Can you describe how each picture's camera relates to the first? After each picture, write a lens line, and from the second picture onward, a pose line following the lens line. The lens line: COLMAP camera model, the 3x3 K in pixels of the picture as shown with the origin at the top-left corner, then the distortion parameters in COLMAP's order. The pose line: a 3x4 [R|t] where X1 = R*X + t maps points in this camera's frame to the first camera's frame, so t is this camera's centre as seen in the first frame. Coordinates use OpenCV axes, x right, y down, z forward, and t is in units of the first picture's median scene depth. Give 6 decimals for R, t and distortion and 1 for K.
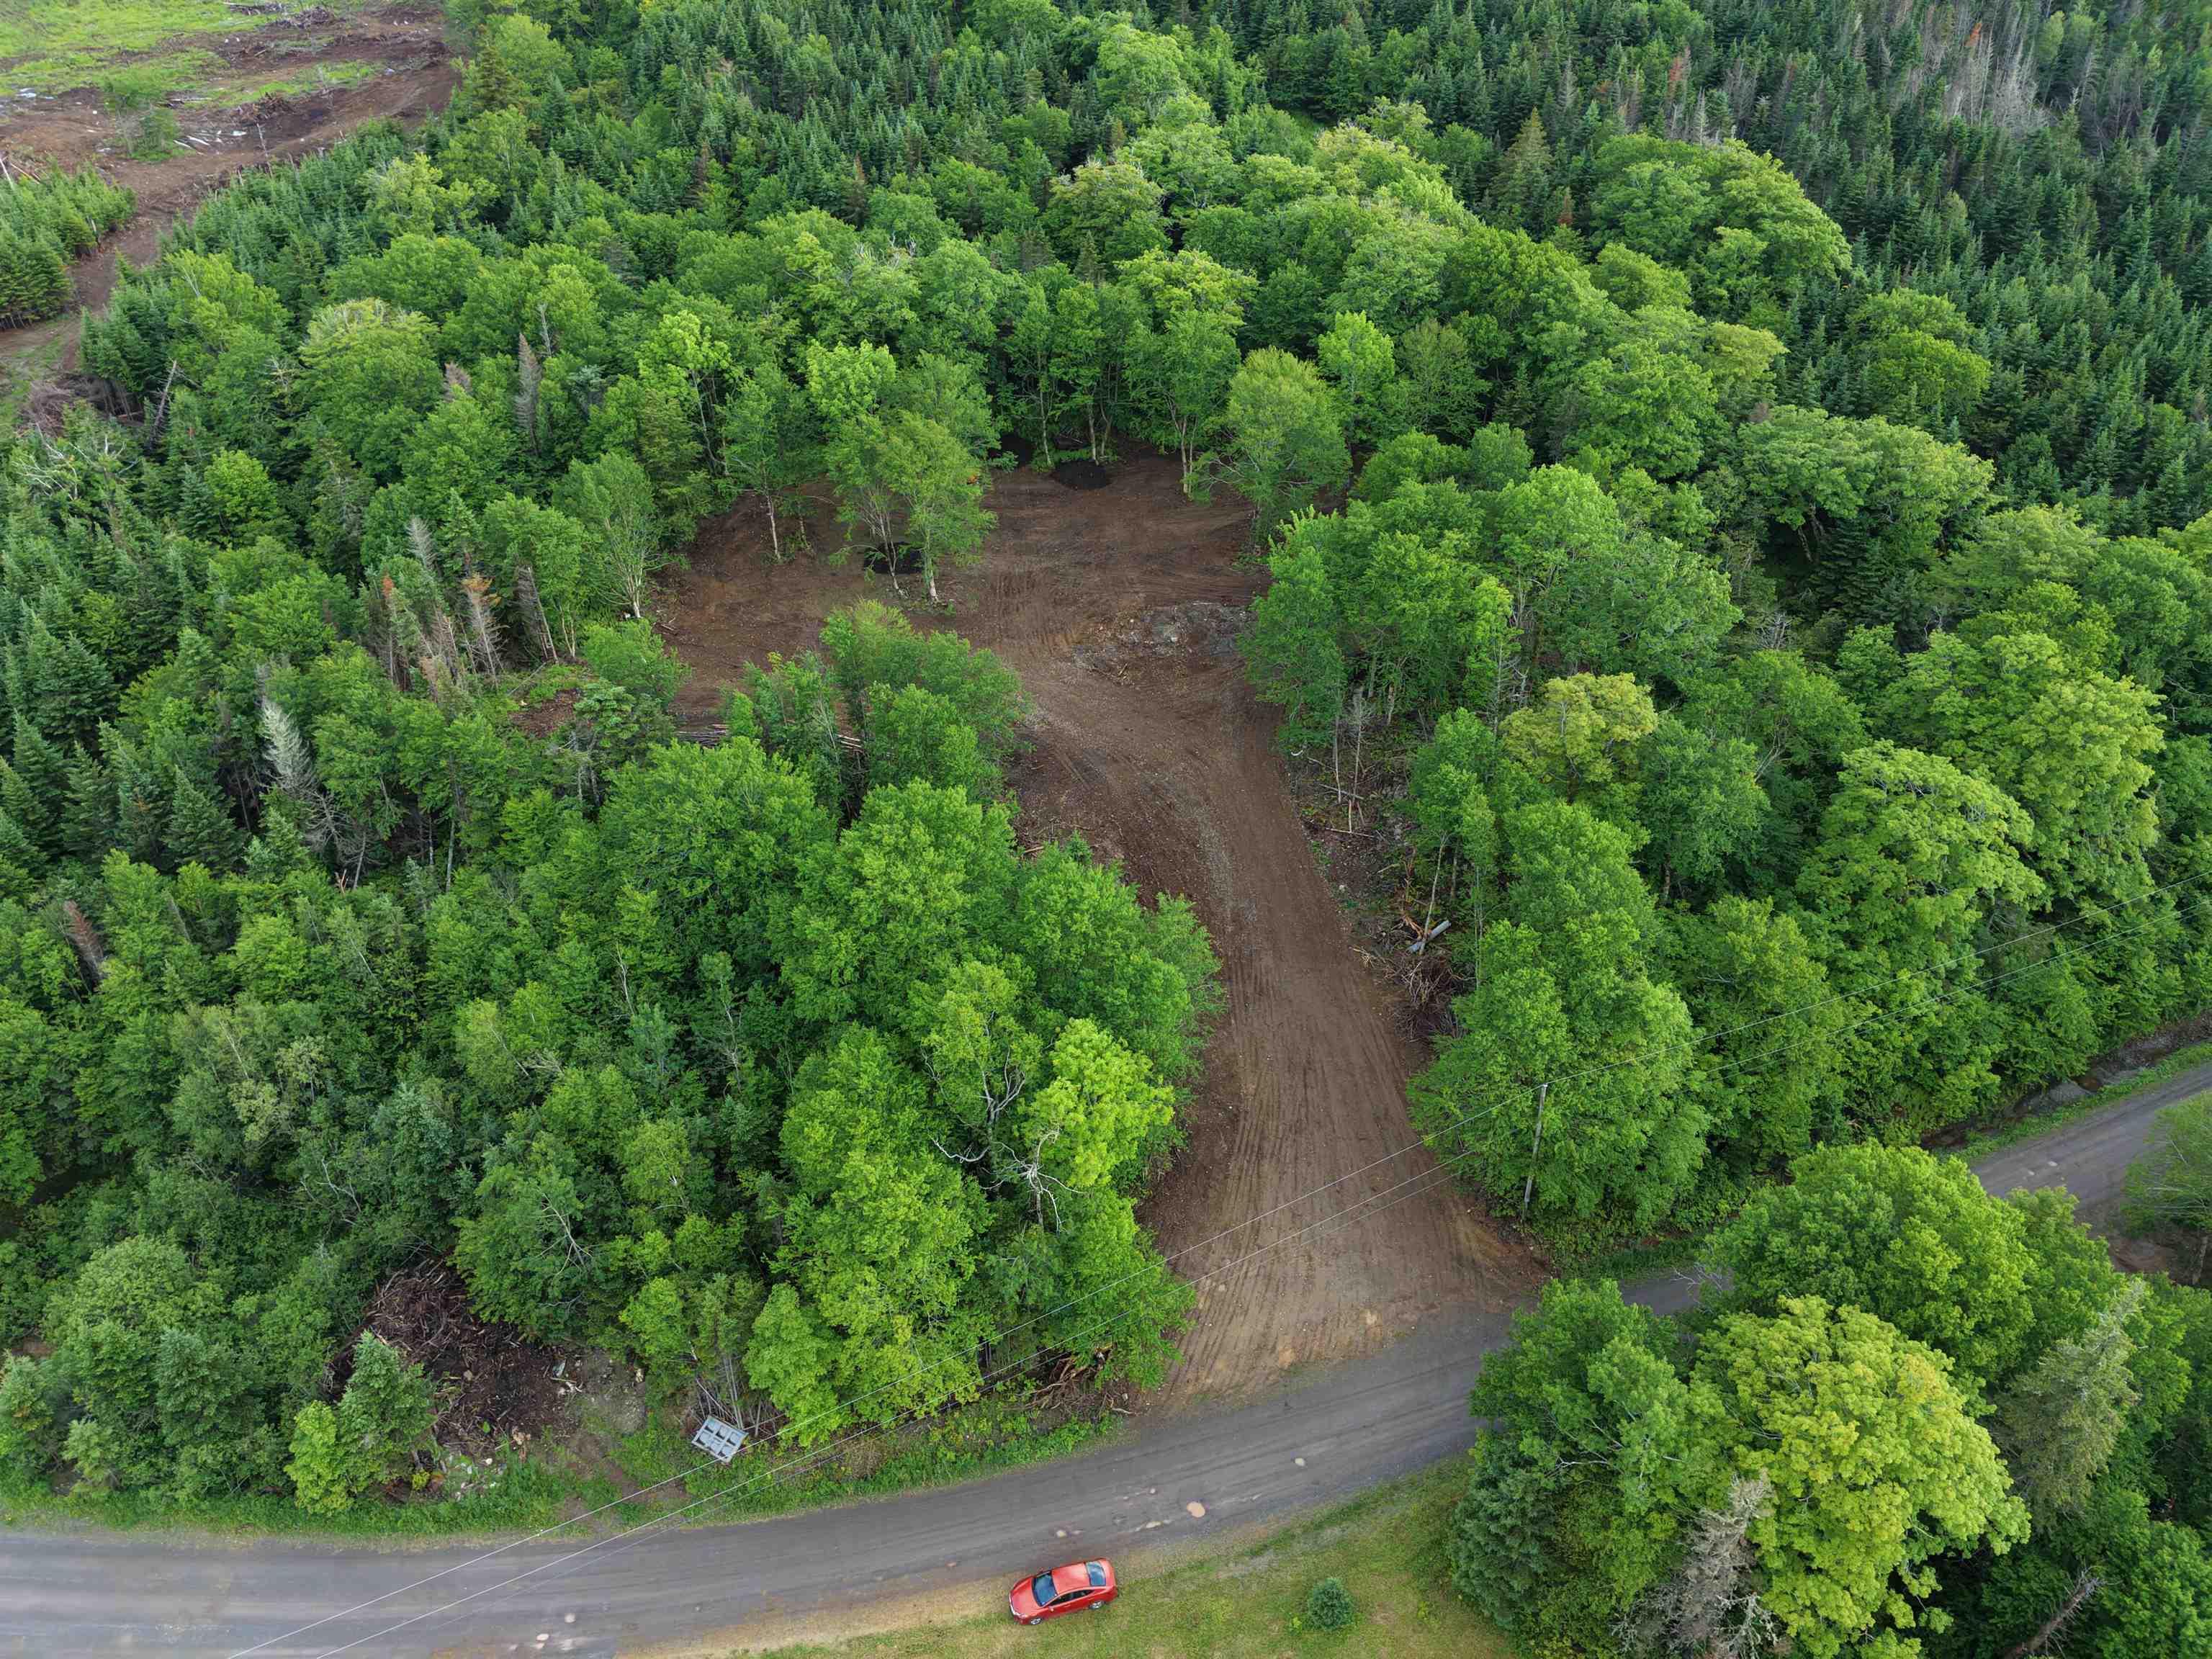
lens RADIAL K [[1646.1, 0, 1107.4], [0, 1646.1, 793.8], [0, 0, 1]] dist [0.078895, -0.125388]
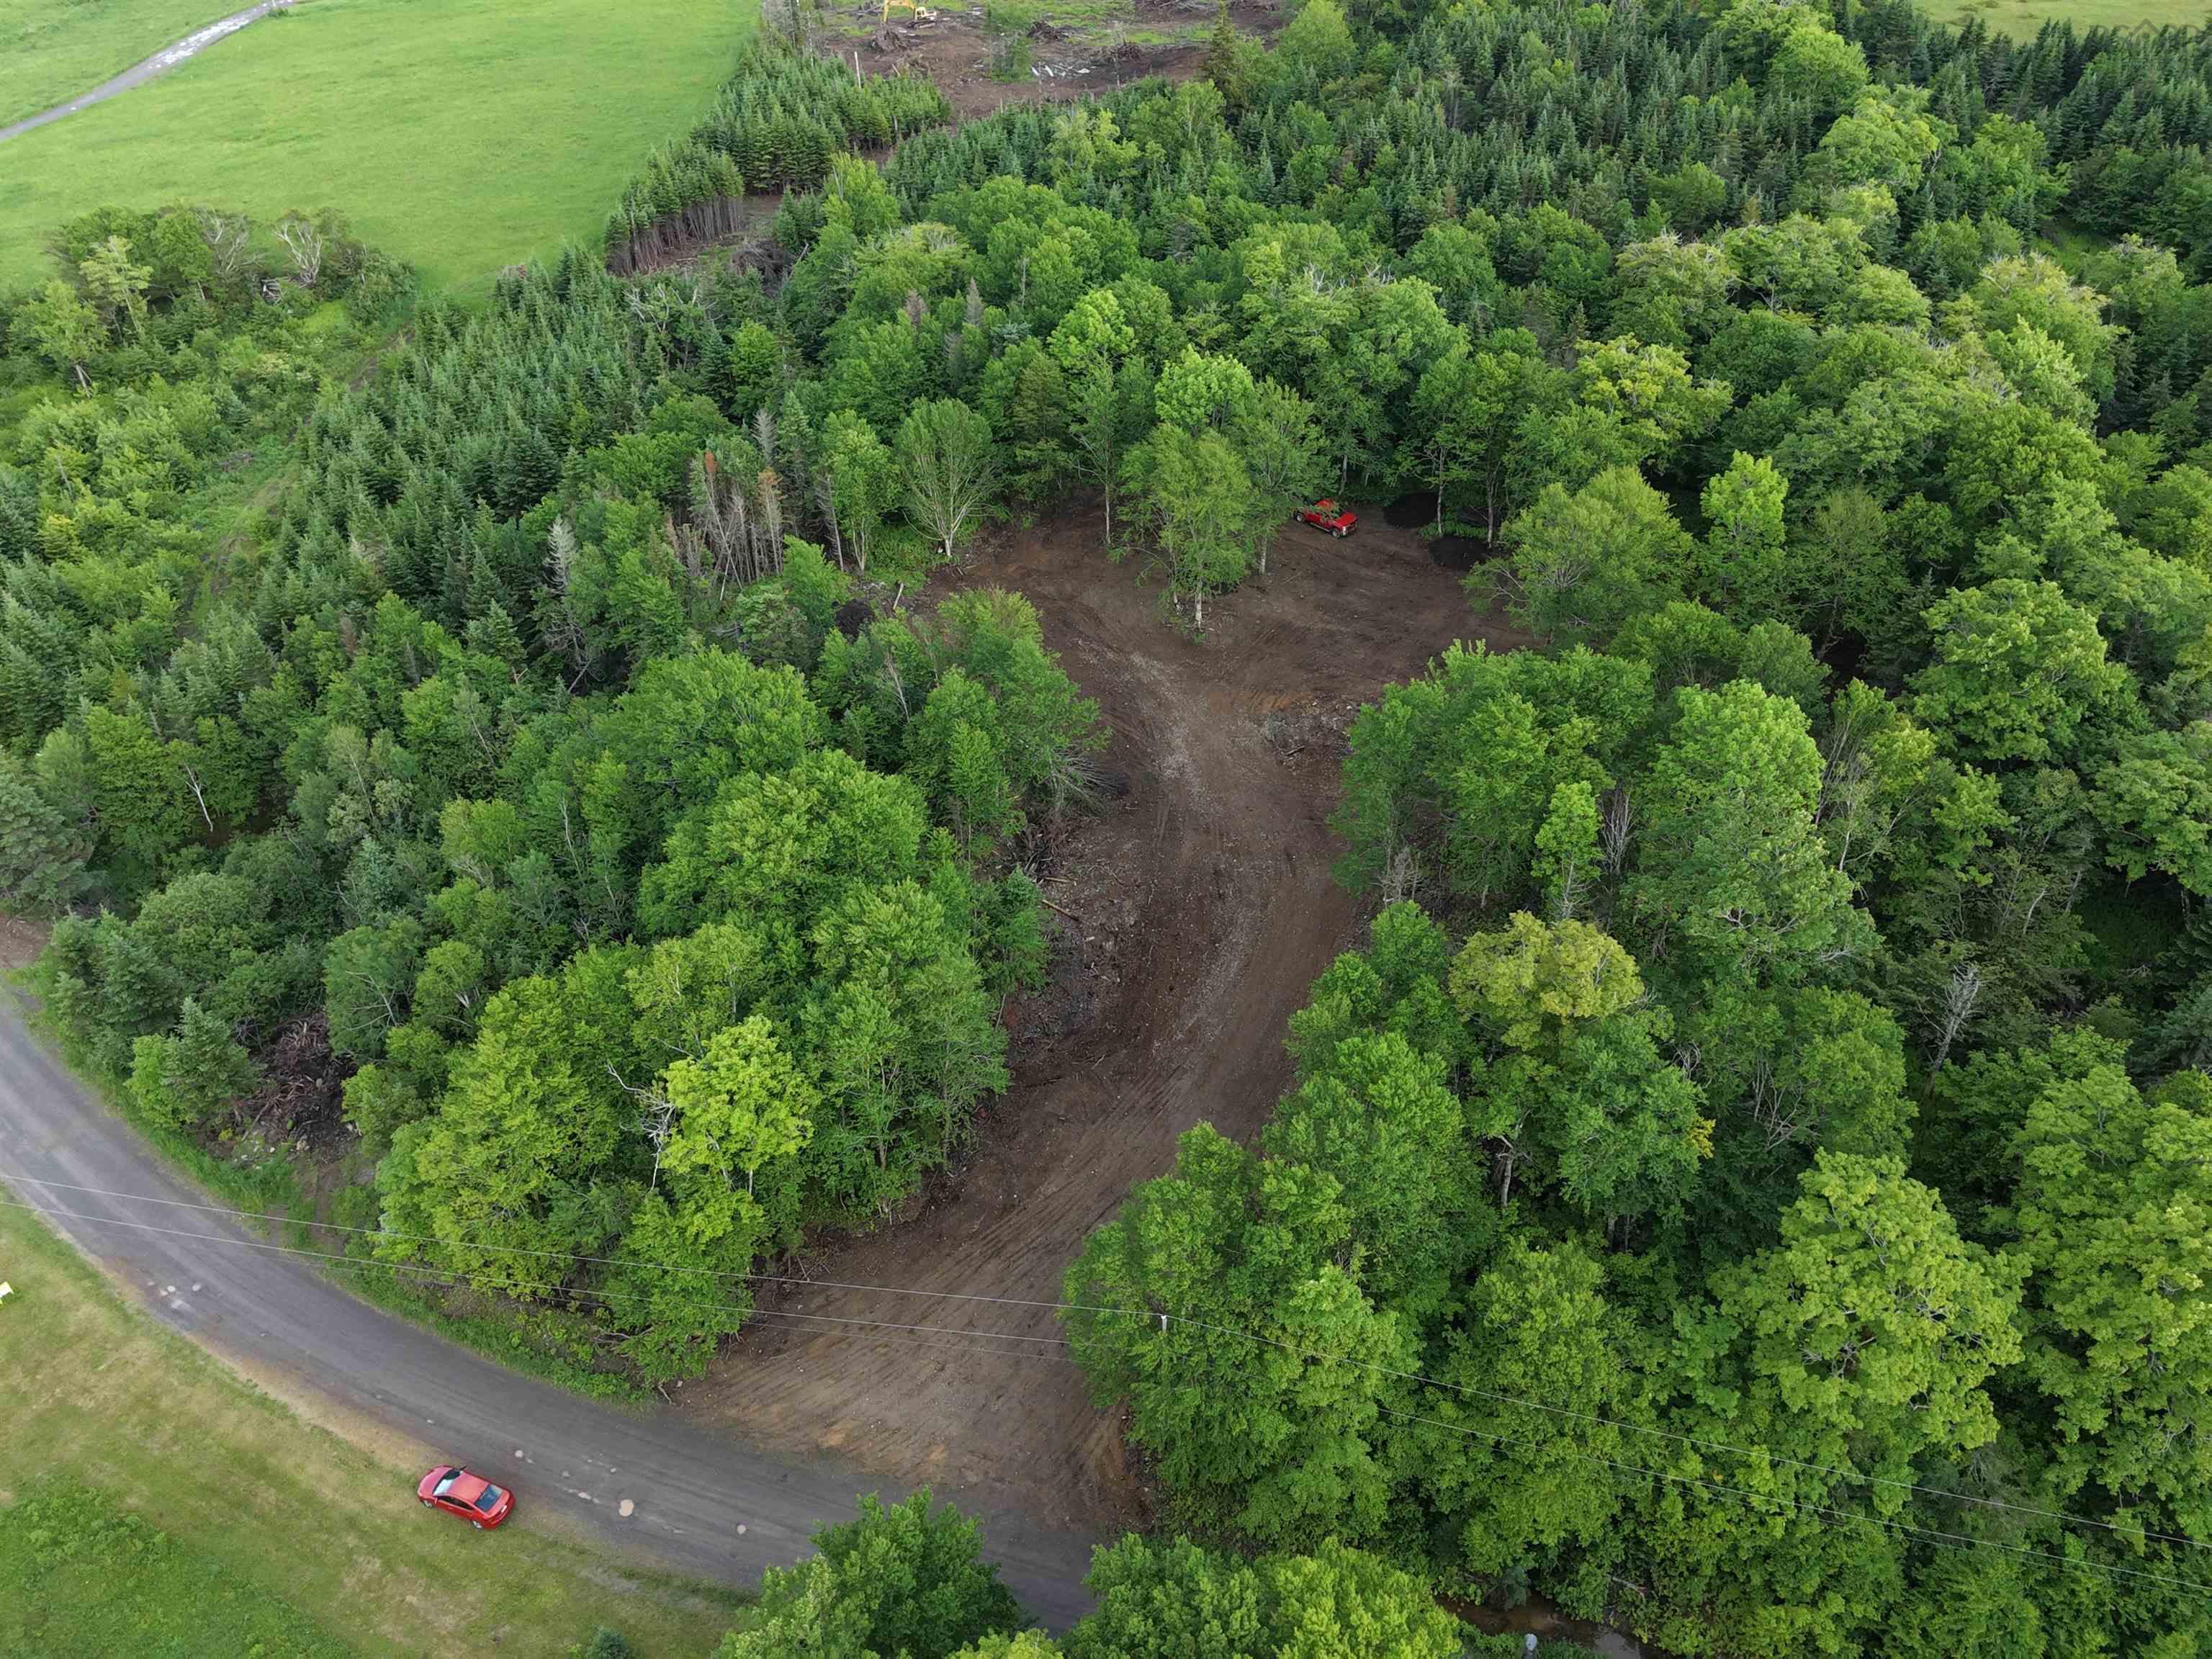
lens RADIAL K [[1701.9, 0, 1105.7], [0, 1701.9, 755.0], [0, 0, 1]] dist [0.009892, 0.003242]
pose [[0.805482, 0.340347, -0.485142, 0.430551], [-0.353300, 0.933037, 0.067980, -0.111842], [0.475792, 0.116644, 0.871789, 0.130077]]
